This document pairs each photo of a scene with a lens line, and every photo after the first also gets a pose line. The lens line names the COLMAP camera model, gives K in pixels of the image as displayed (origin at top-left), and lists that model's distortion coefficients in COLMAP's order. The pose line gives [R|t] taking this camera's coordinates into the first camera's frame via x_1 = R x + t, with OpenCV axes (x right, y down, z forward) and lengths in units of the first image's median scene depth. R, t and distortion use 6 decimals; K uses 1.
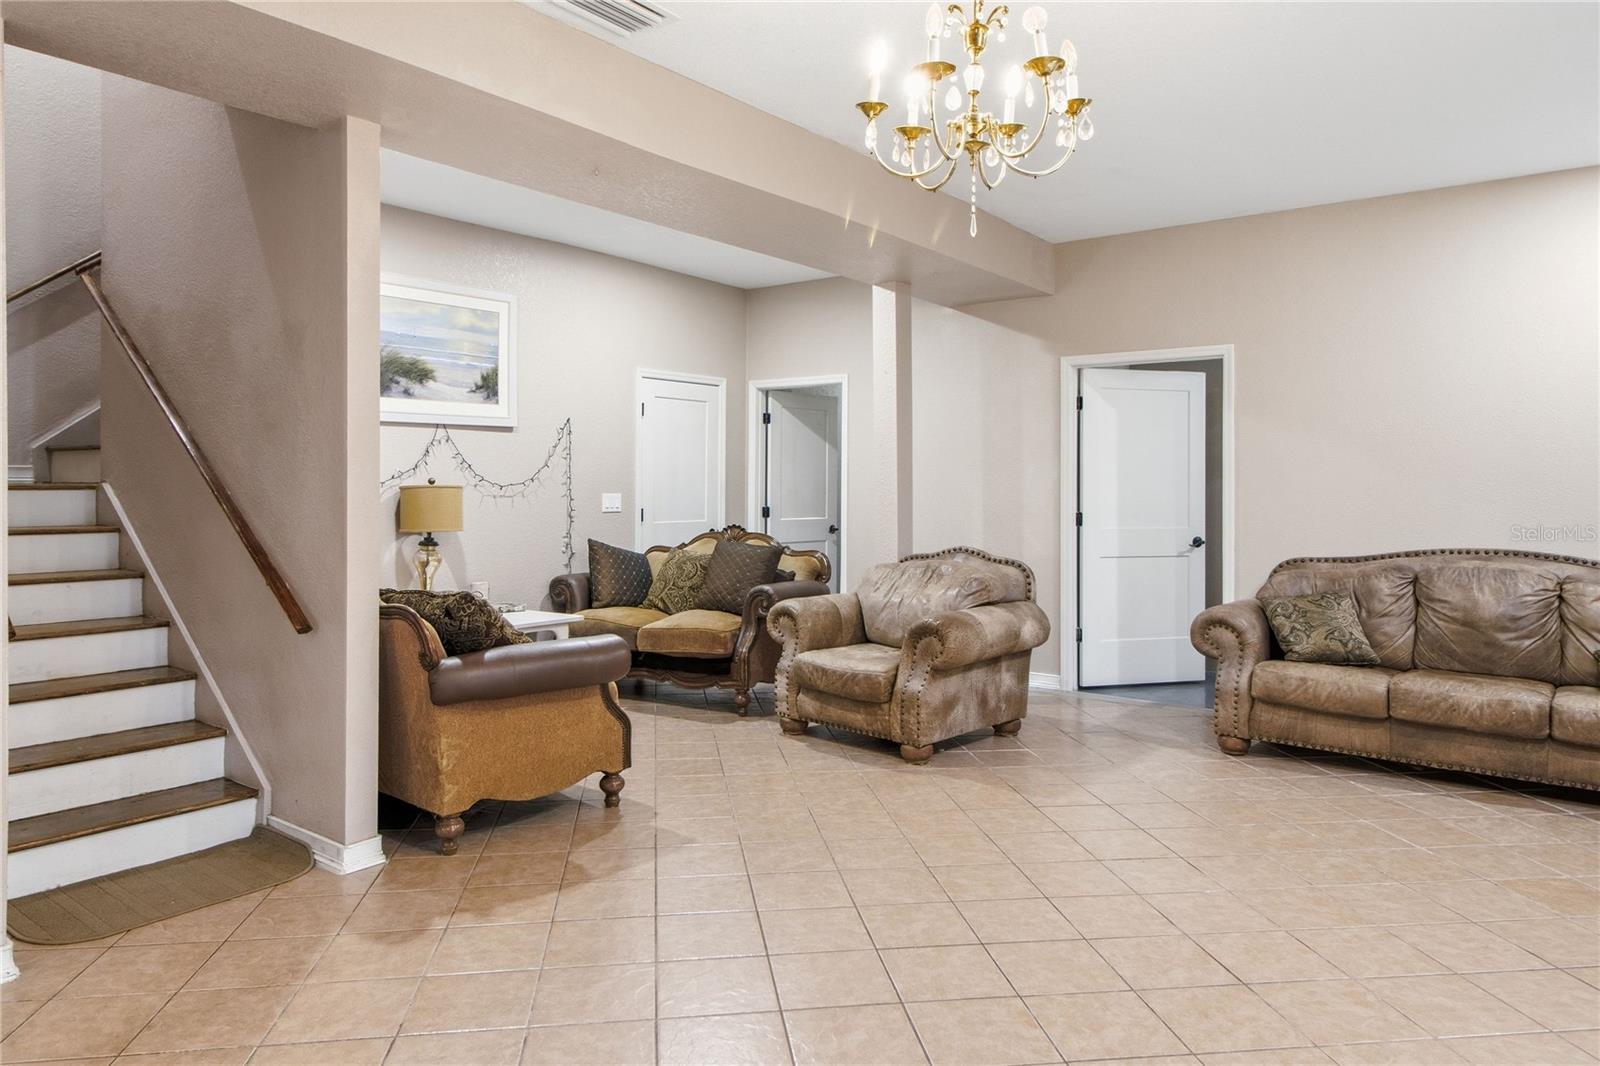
lens RADIAL K [[1045.3, 0, 796.4], [0, 1045.3, 478.0], [0, 0, 1]] dist [0.010299, -0.016447]
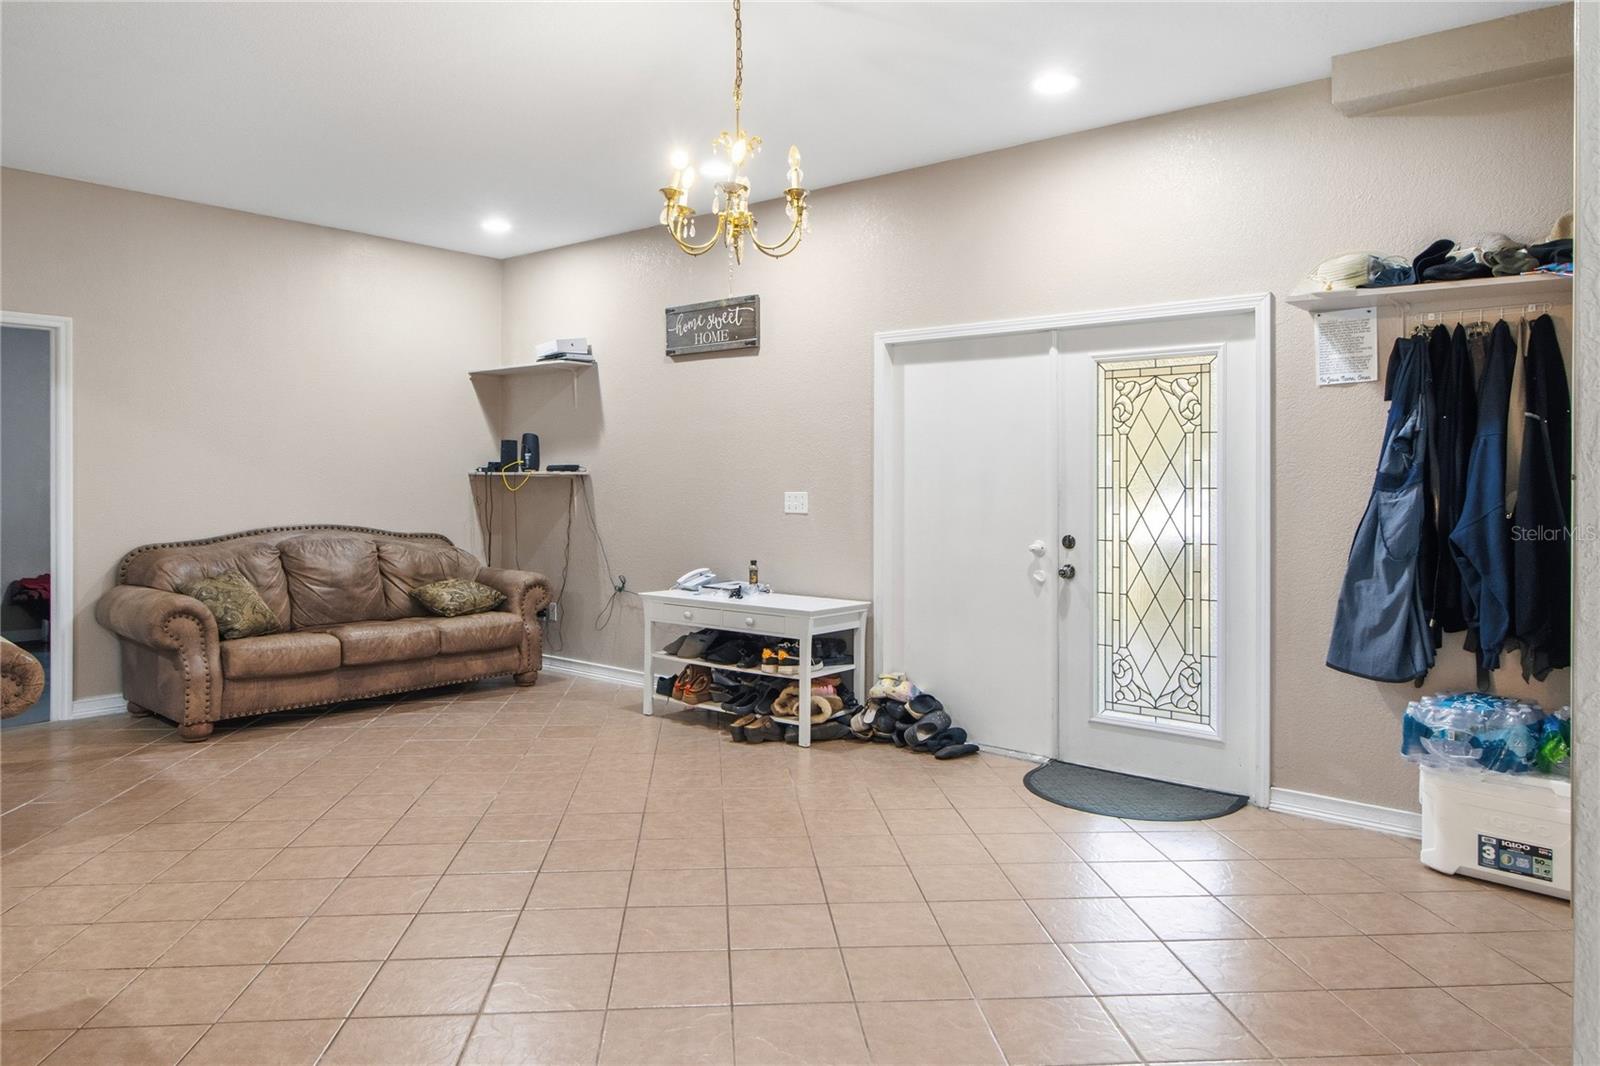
lens RADIAL K [[1045.3, 0, 796.4], [0, 1045.3, 478.0], [0, 0, 1]] dist [0.010299, -0.016447]
pose [[0.051346, -0.004859, 0.998669, -0.577087], [-0.013866, 0.999888, 0.005578, -0.001803], [-0.998585, -0.014134, 0.051273, 0.394773]]
